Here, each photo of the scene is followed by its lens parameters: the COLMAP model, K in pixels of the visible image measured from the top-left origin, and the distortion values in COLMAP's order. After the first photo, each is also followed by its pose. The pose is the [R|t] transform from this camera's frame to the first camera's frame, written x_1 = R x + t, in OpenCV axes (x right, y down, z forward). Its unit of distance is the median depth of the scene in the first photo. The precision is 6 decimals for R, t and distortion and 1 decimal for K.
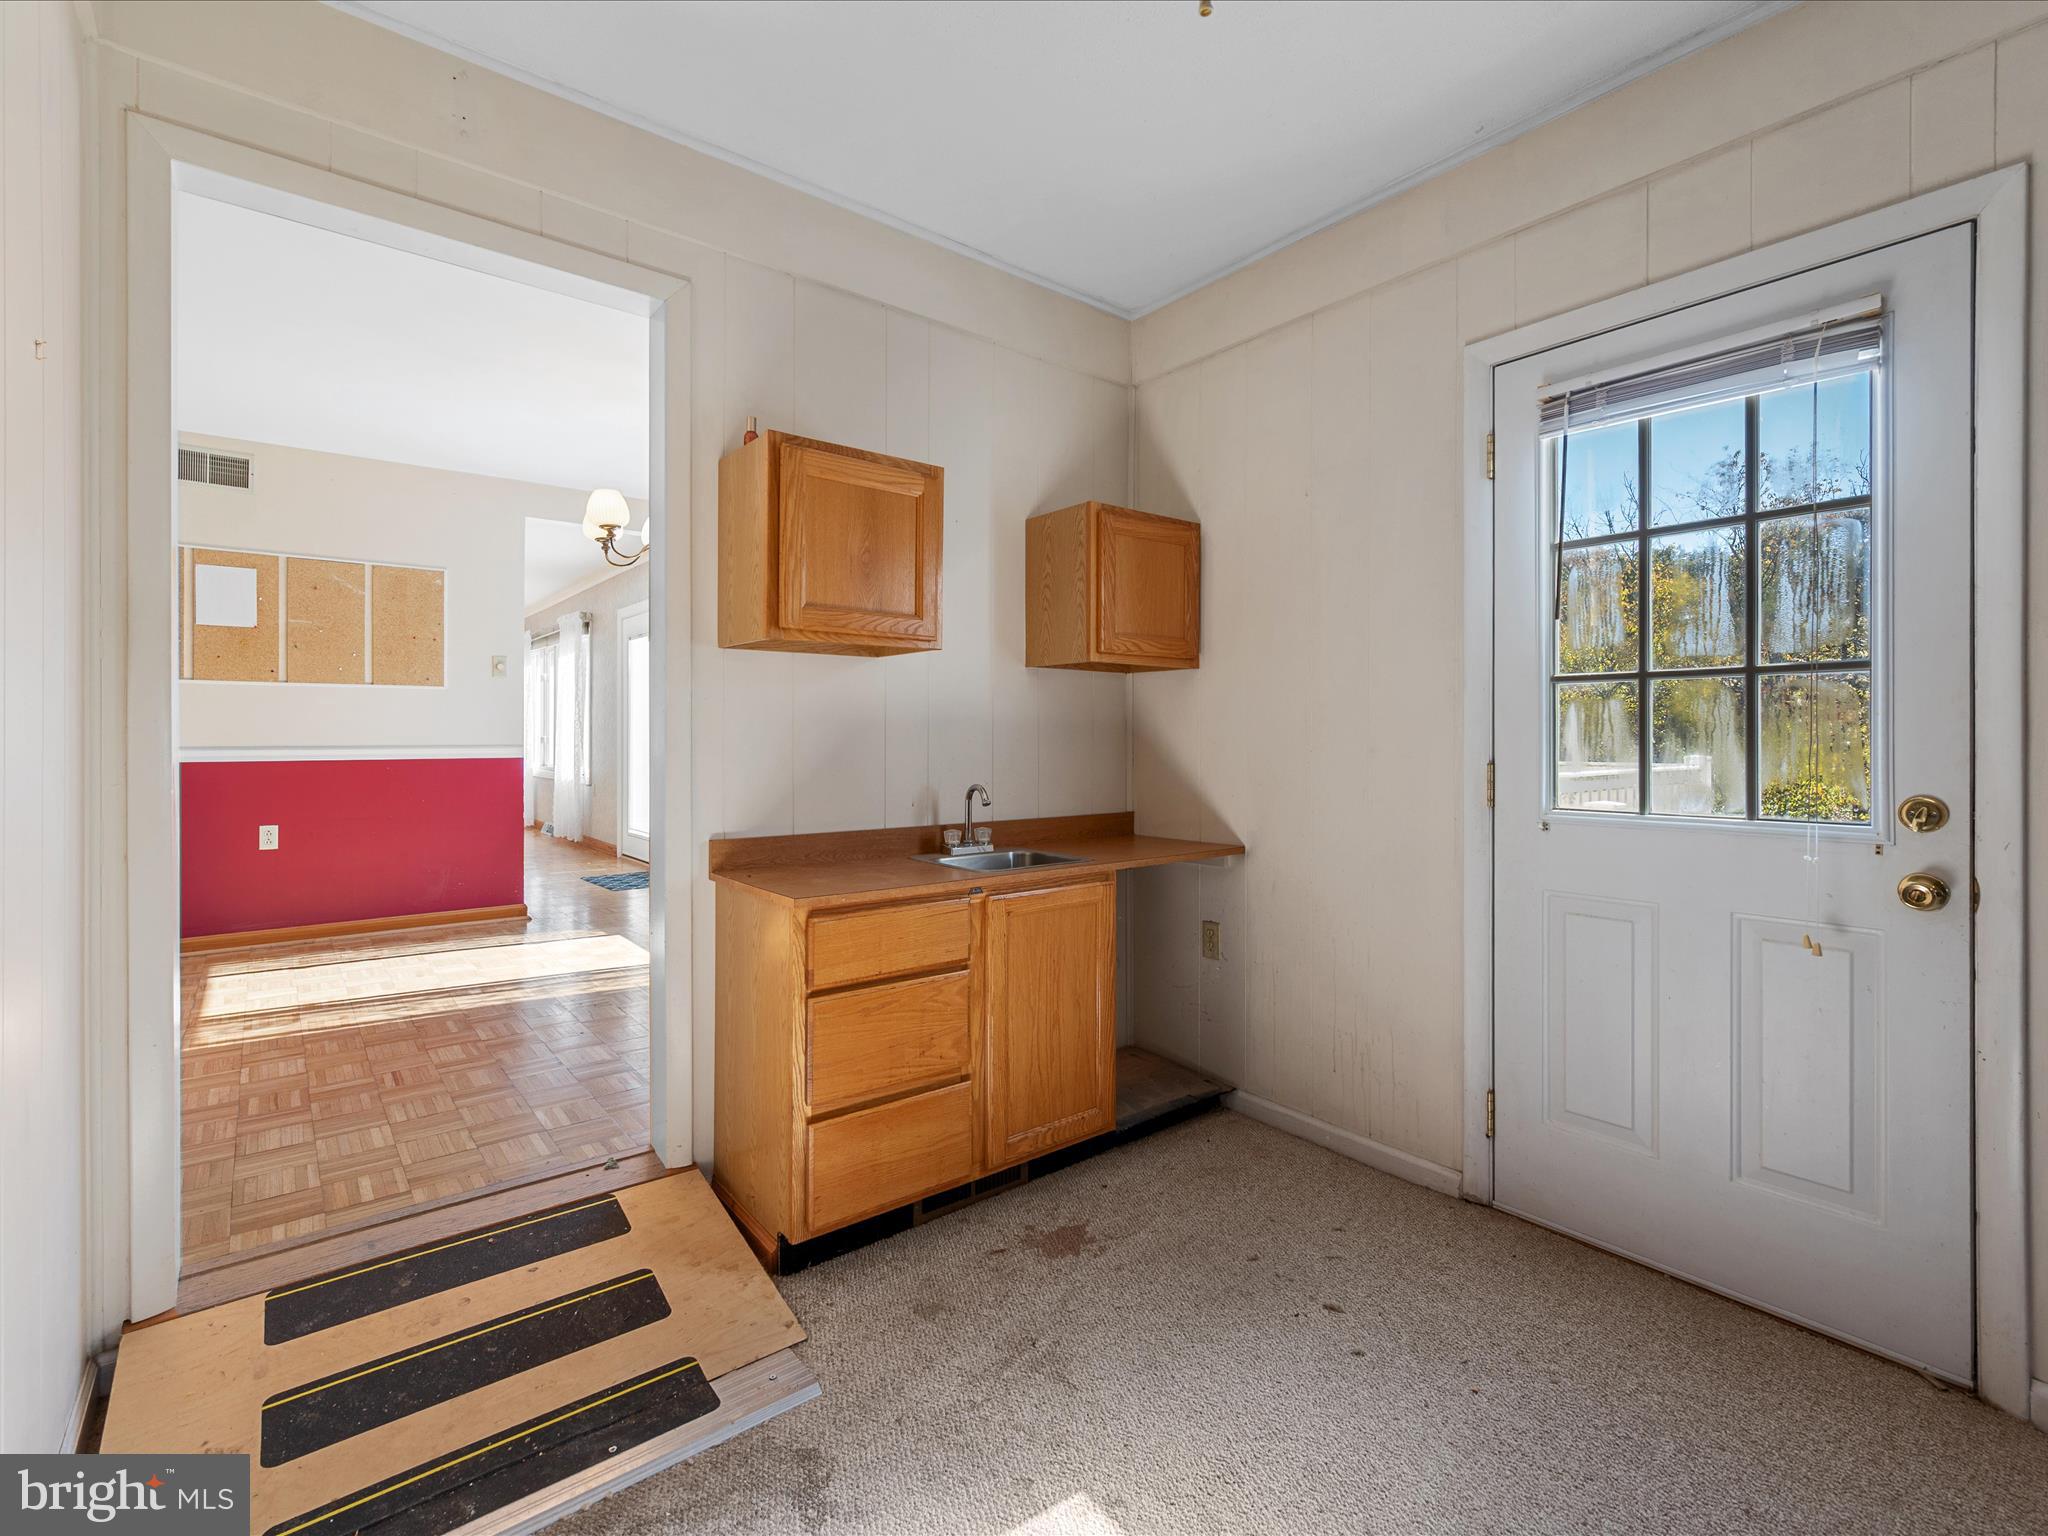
lens RADIAL K [[918.5, 0, 1011.0], [0, 918.5, 733.8], [0, 0, 1]] dist [-0.003124, -0.000241]
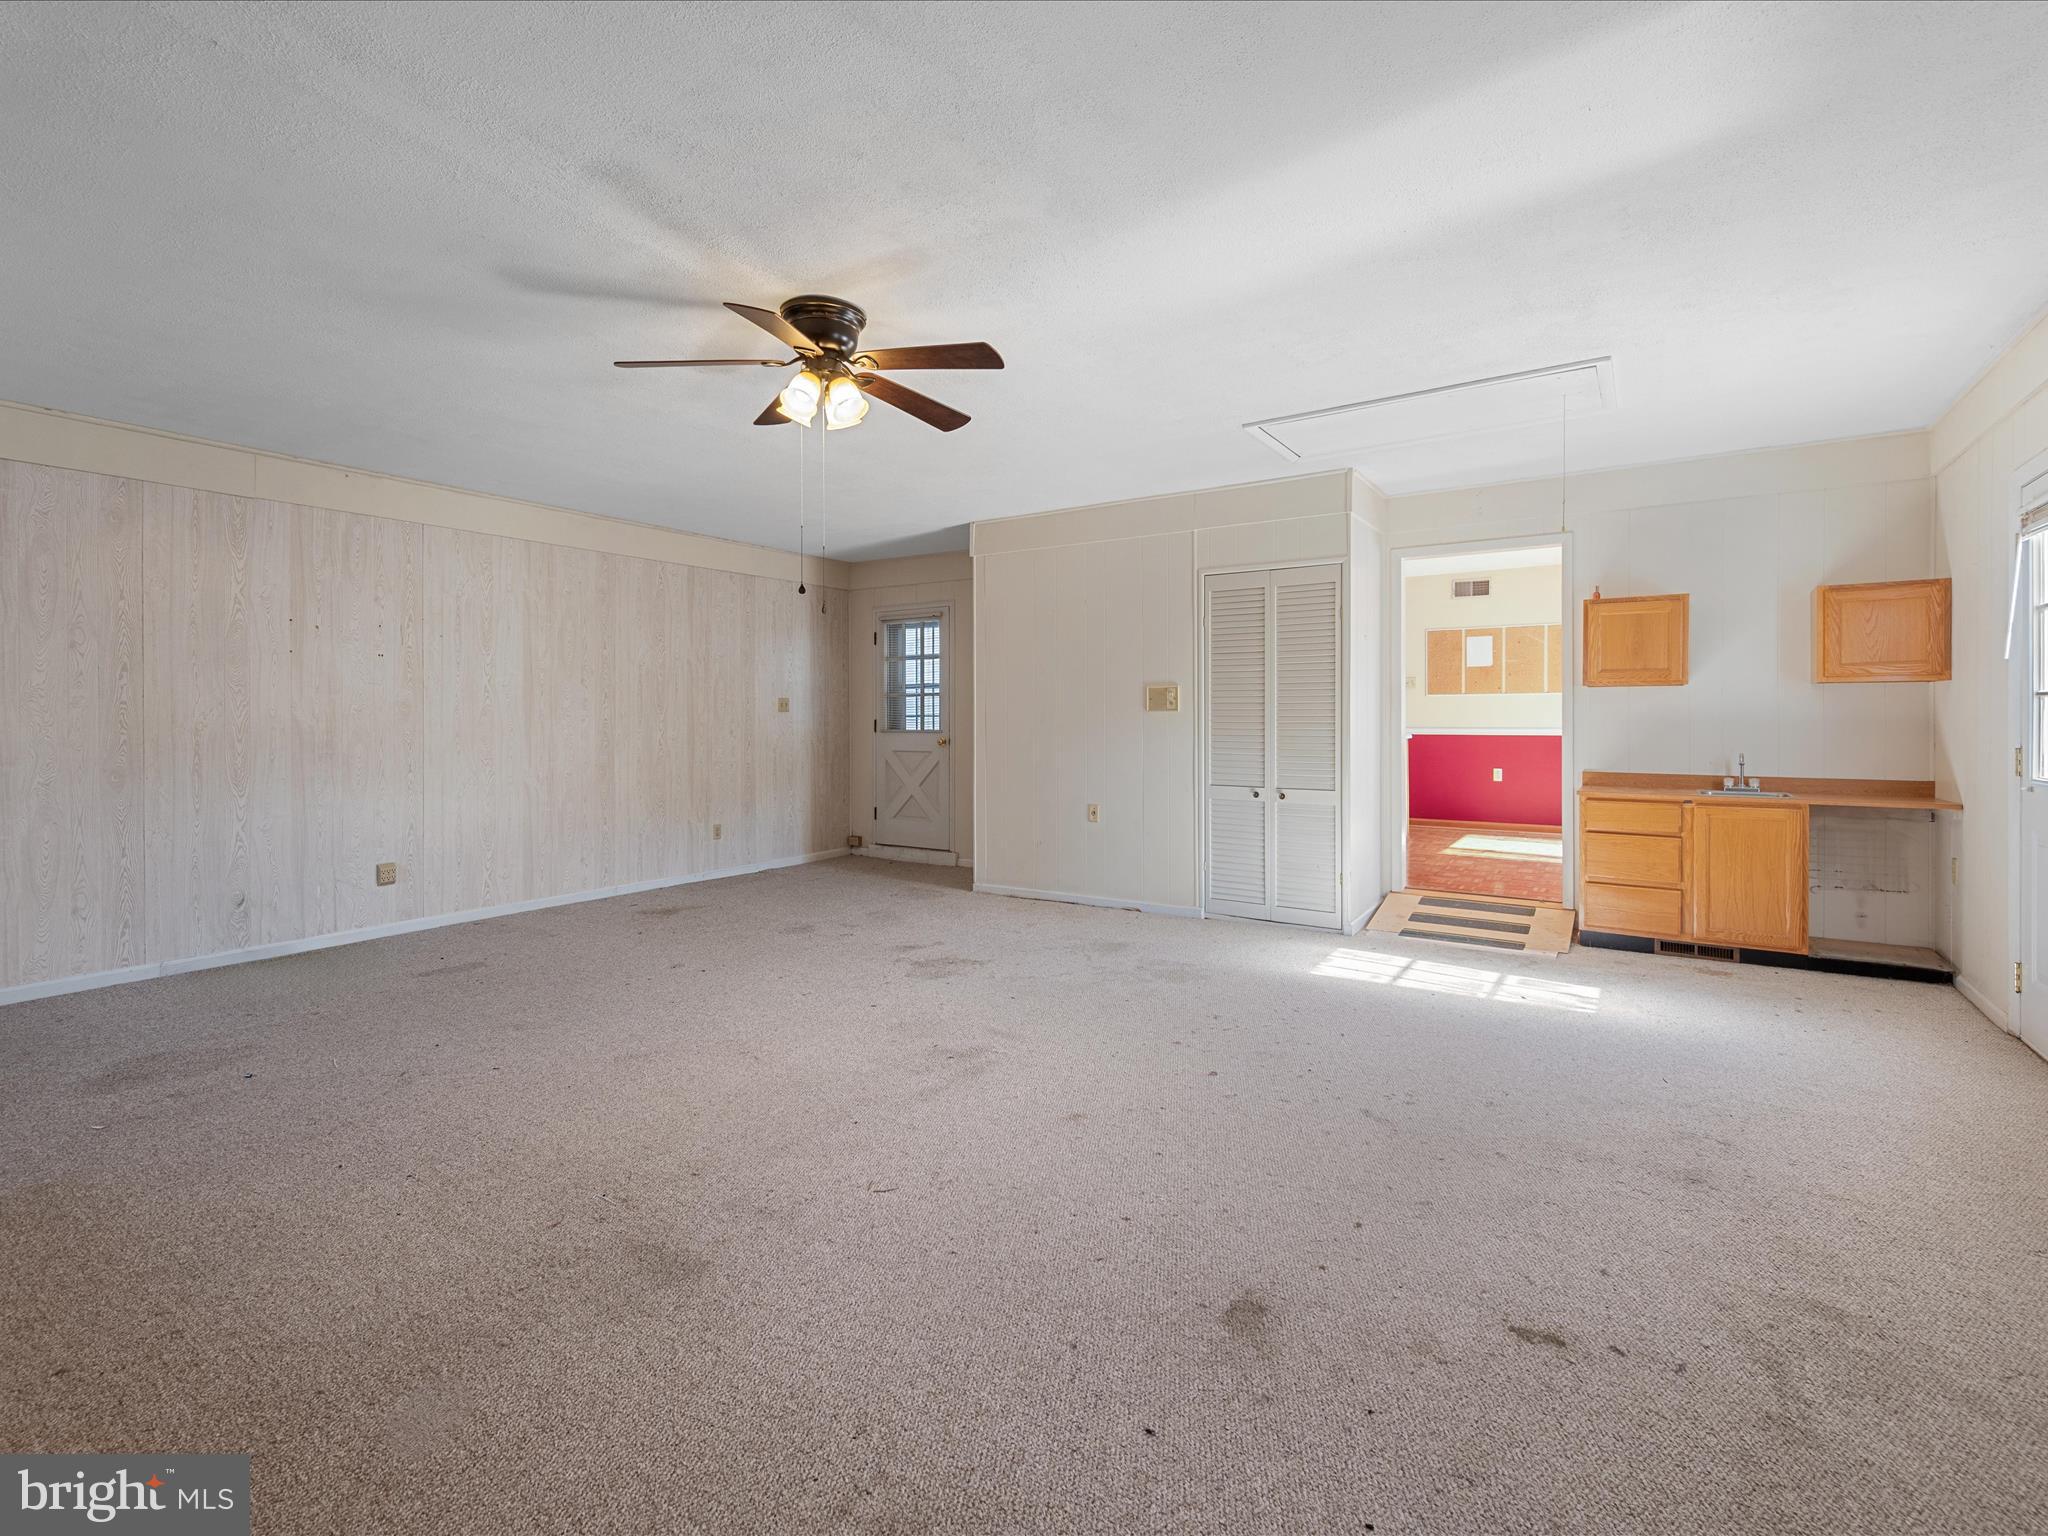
lens RADIAL K [[957.4, 0, 1039.1], [0, 957.4, 748.4], [0, 0, 1]] dist [0.000458, 0.000414]
pose [[0.316432, 0.030014, -0.948140, 1.292683], [0.006643, 0.999405, 0.033853, -0.027431], [0.948592, -0.017011, 0.316044, -0.893461]]
